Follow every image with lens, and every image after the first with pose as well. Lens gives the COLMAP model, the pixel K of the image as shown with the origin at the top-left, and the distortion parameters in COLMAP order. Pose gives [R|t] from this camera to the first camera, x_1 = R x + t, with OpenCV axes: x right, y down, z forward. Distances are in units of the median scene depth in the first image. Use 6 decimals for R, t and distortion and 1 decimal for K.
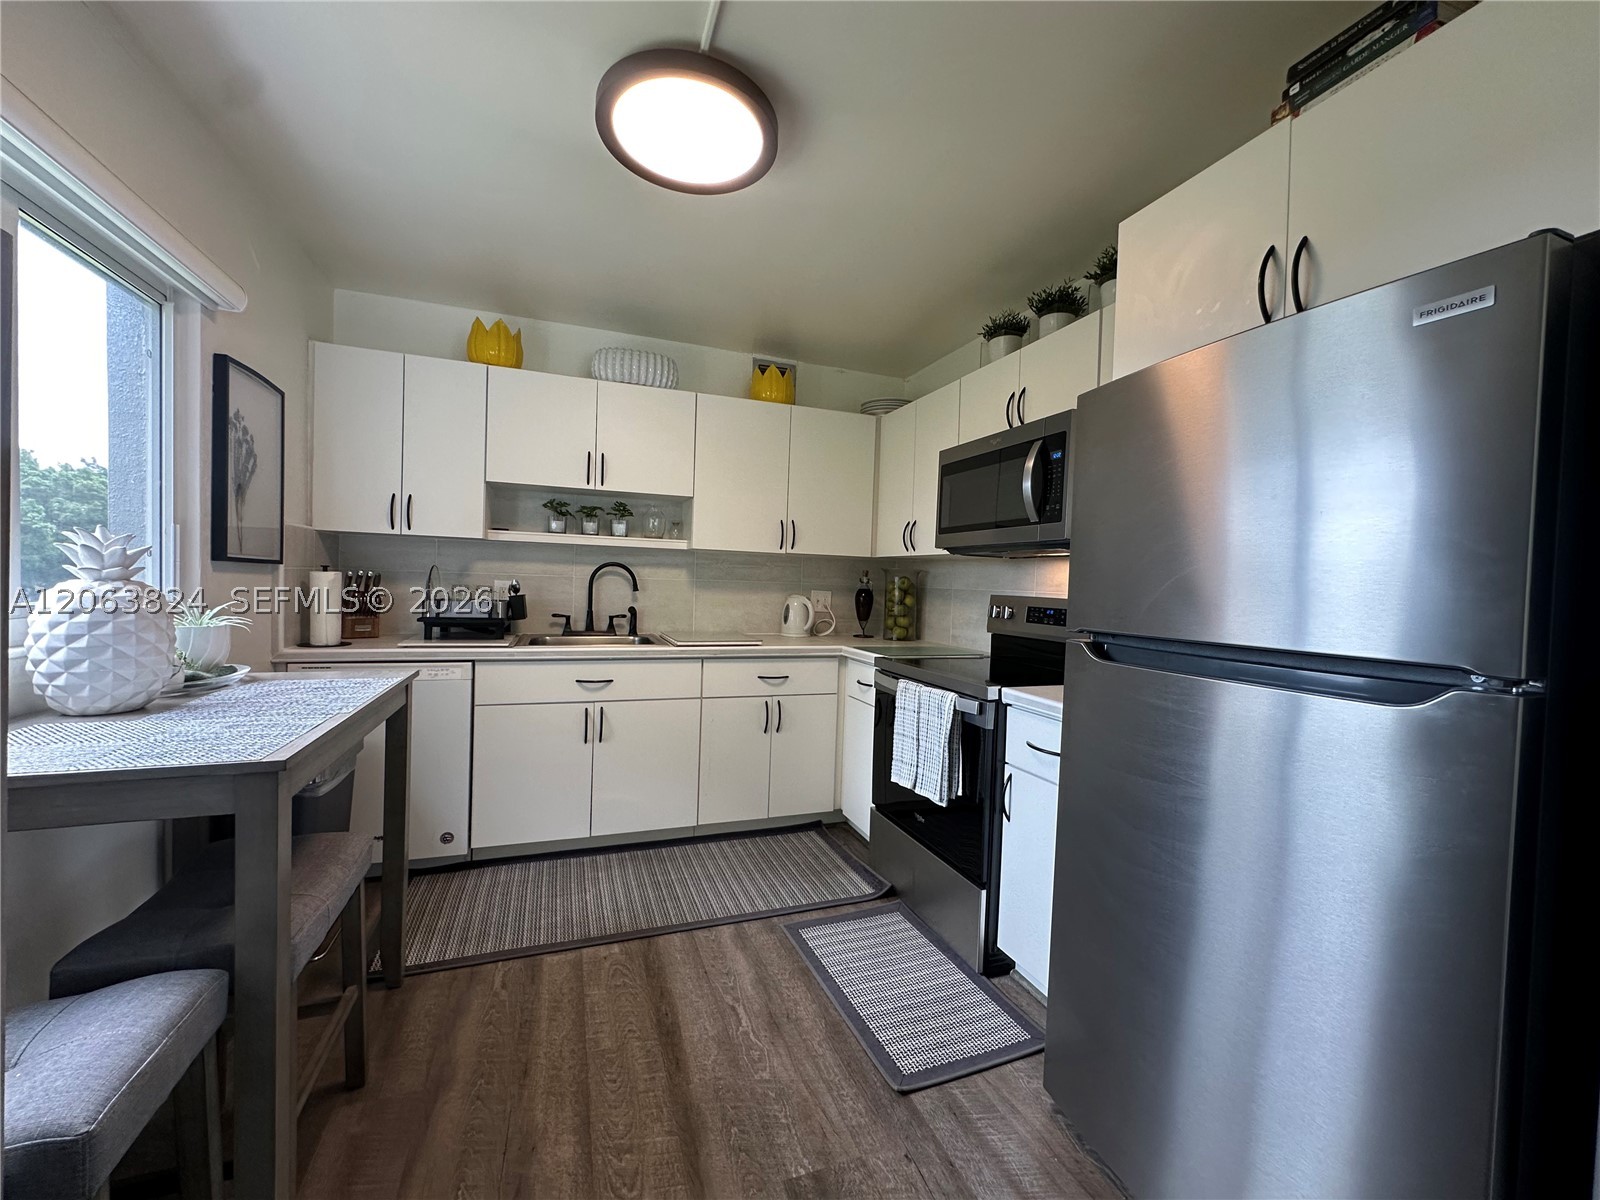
lens RADIAL K [[640.6, 0, 800.1], [0, 640.6, 602.6], [0, 0, 1]] dist [-0.003909, 0.000171]
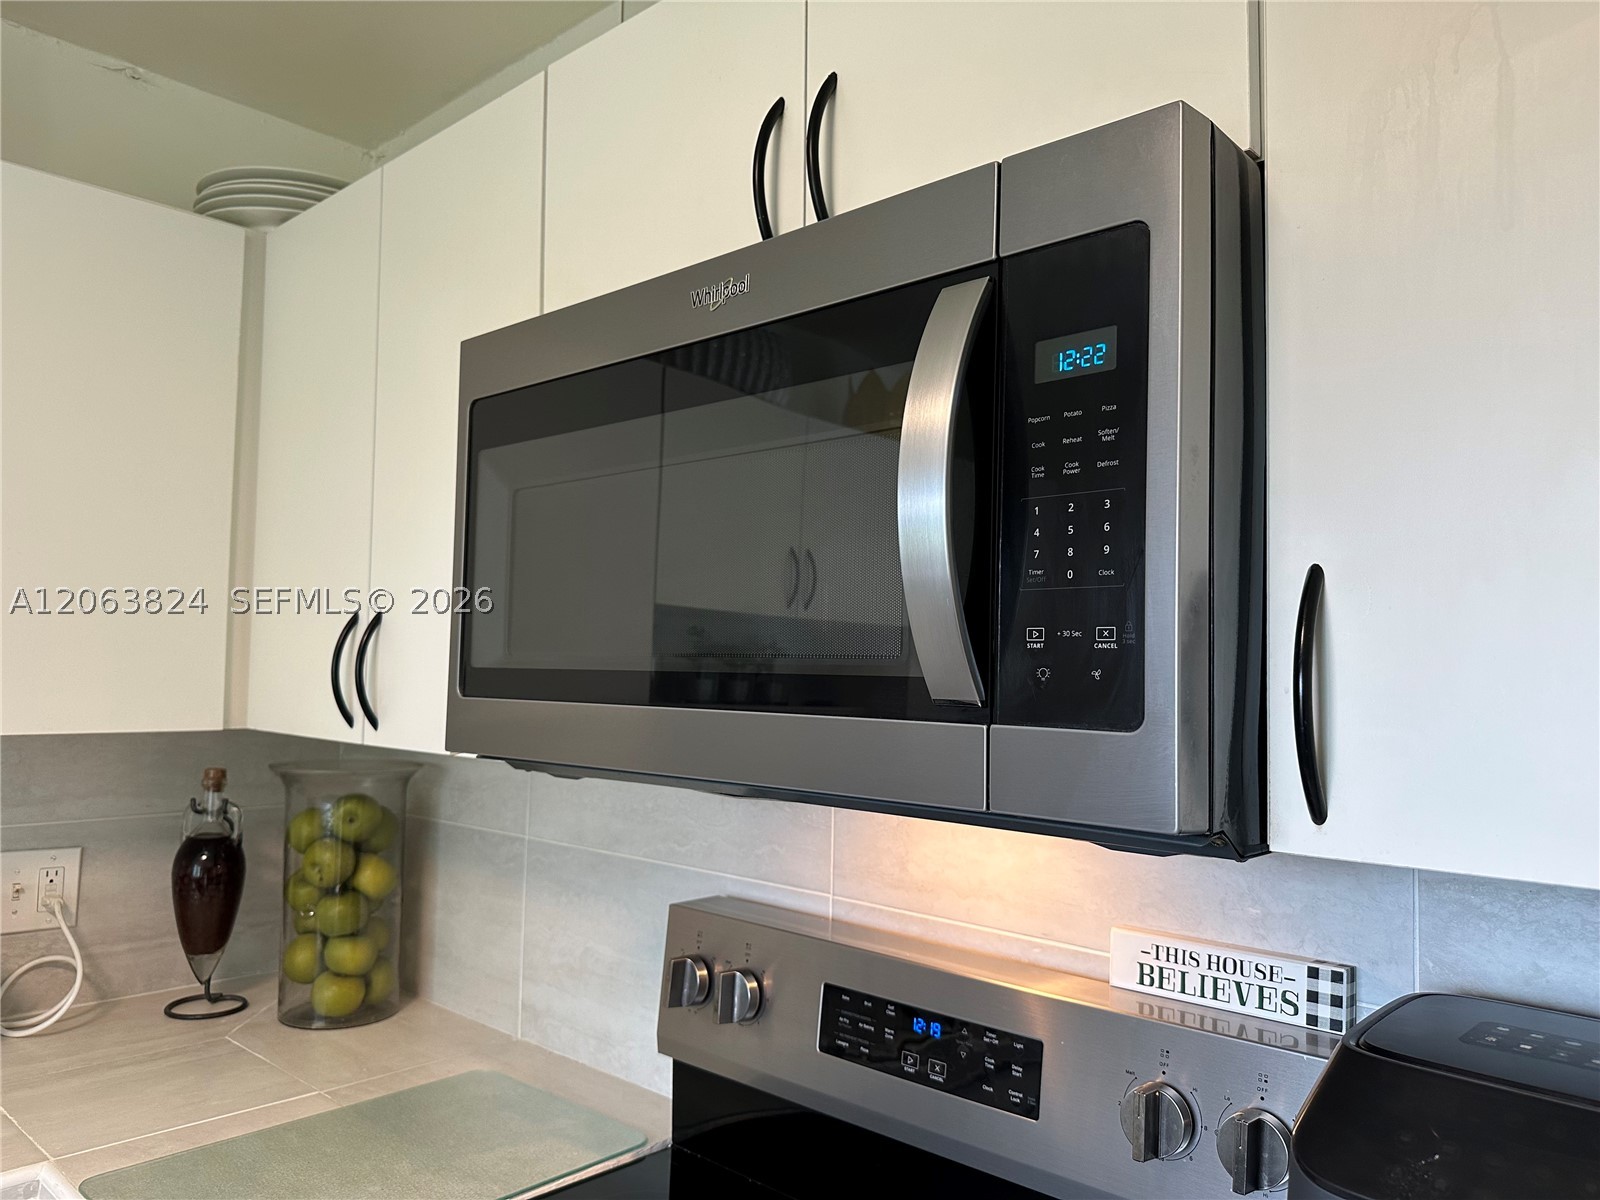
lens RADIAL K [[1122.3, 0, 806.1], [0, 1122.3, 595.6], [0, 0, 1]] dist [0.035912, -0.058388]
pose [[0.890301, 0.012024, 0.455214, 0.123969], [0.026693, 0.996554, -0.078530, -0.093007], [-0.454590, 0.082067, 0.886912, 0.505899]]
